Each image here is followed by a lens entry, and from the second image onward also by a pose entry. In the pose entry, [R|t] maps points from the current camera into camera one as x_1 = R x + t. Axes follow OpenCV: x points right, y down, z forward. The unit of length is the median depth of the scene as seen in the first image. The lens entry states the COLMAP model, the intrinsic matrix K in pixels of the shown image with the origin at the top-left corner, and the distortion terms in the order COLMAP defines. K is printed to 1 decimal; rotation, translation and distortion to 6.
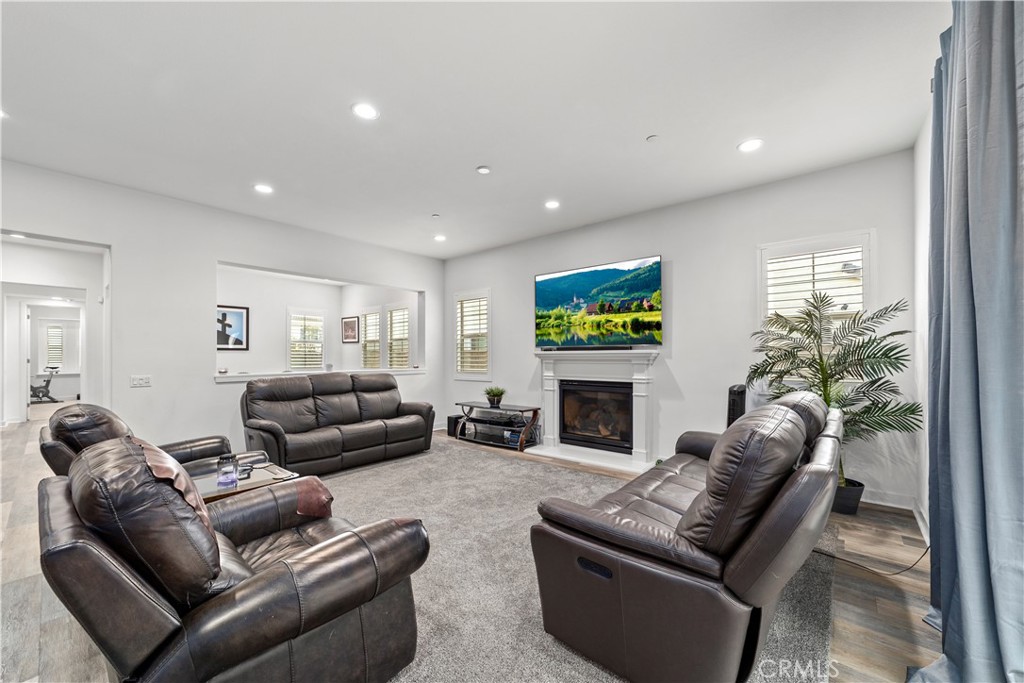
lens RADIAL K [[402.6, 0, 509.5], [0, 402.6, 351.4], [0, 0, 1]] dist [-0.007815, 0.000587]
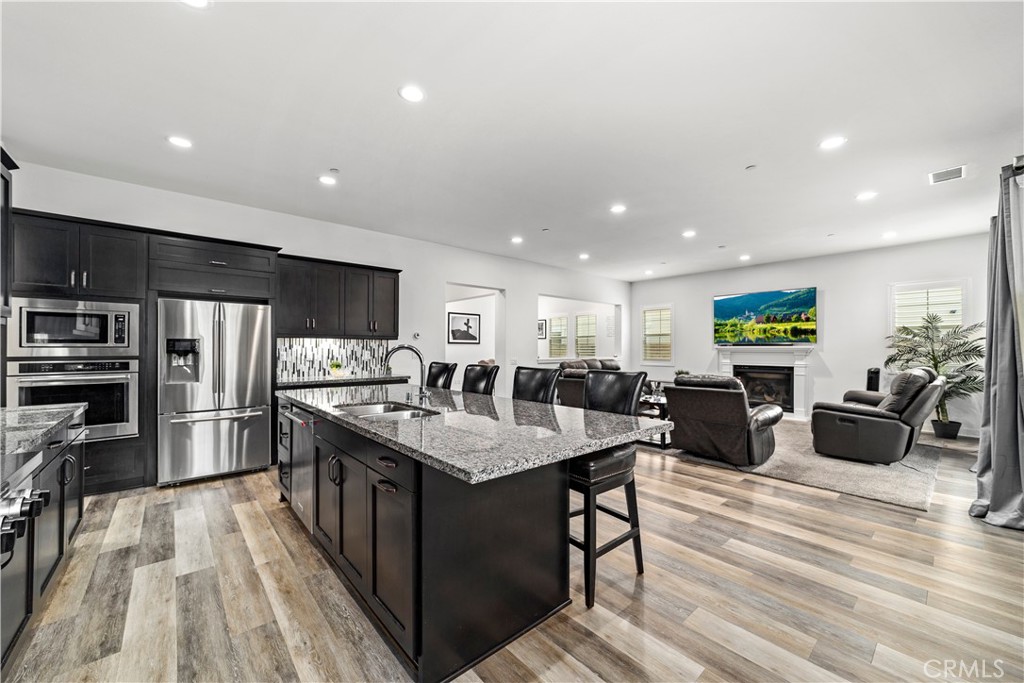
lens RADIAL K [[398.0, 0, 510.0], [0, 398.0, 343.2], [0, 0, 1]] dist [-0.001415, 0.000539]
pose [[0.988771, 0.005878, -0.149324, -0.513943], [-0.006440, 0.999974, -0.003277, -0.002427], [0.149301, 0.004202, 0.988783, -0.644421]]
